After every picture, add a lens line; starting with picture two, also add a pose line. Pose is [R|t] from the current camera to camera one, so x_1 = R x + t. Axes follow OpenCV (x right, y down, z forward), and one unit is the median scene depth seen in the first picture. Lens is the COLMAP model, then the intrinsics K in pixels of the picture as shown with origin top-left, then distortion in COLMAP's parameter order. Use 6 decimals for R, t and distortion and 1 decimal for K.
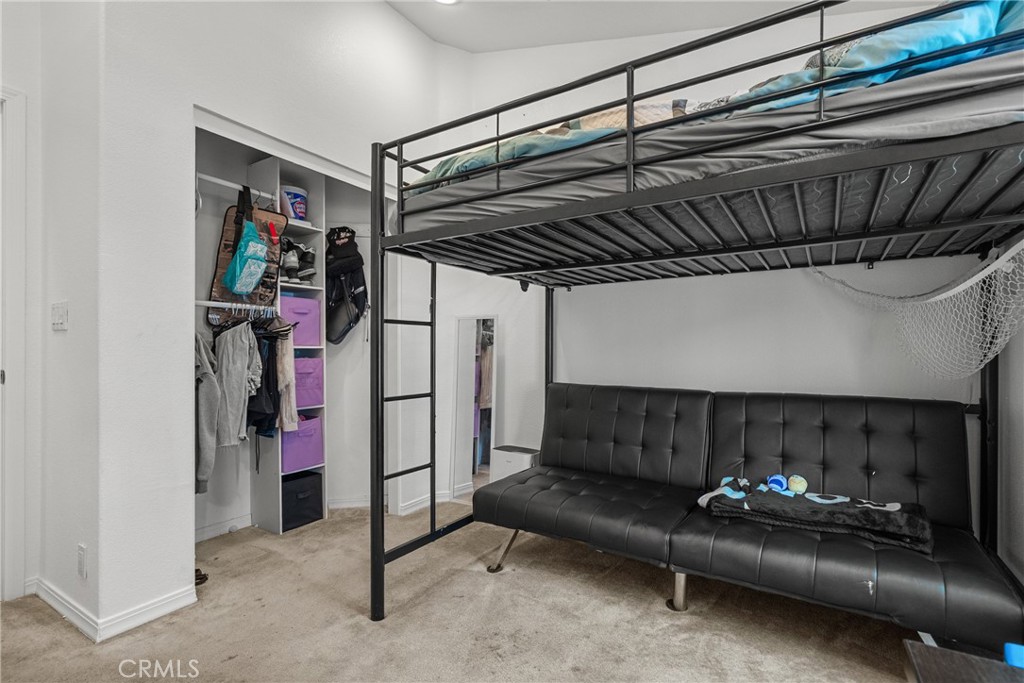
lens RADIAL K [[473.1, 0, 510.1], [0, 473.1, 346.7], [0, 0, 1]] dist [-0.005162, -0.000241]
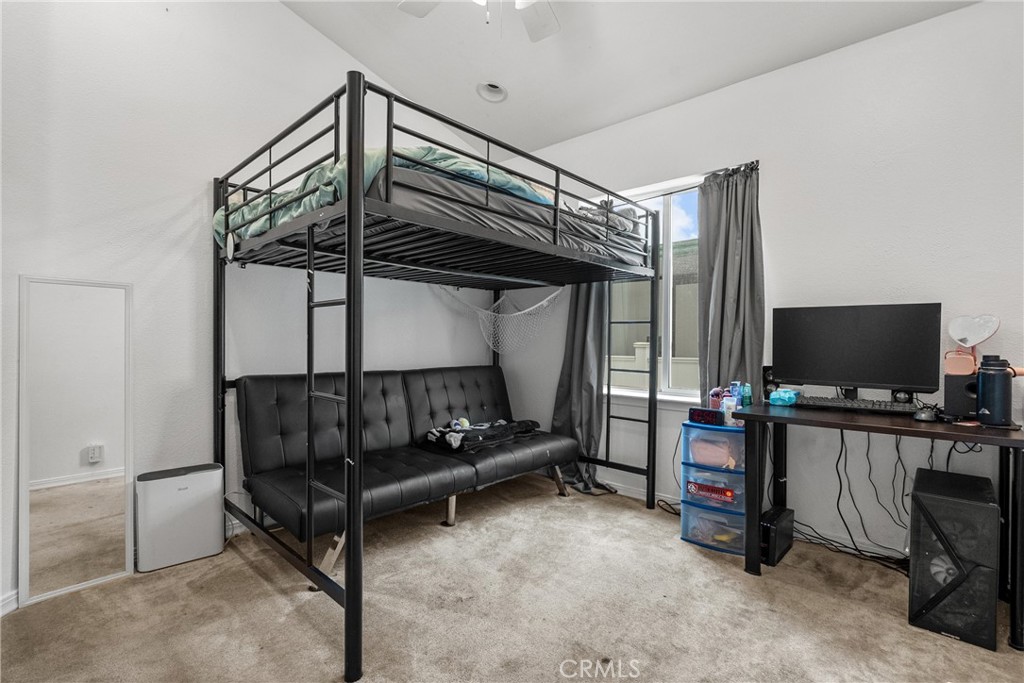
lens RADIAL K [[473.1, 0, 508.9], [0, 473.1, 343.1], [0, 0, 1]] dist [-0.005162, -0.000241]
pose [[0.179174, -0.009236, 0.983774, -1.172367], [-0.015697, 0.999802, 0.012245, -0.000290], [-0.983692, -0.017637, 0.178994, 0.711038]]
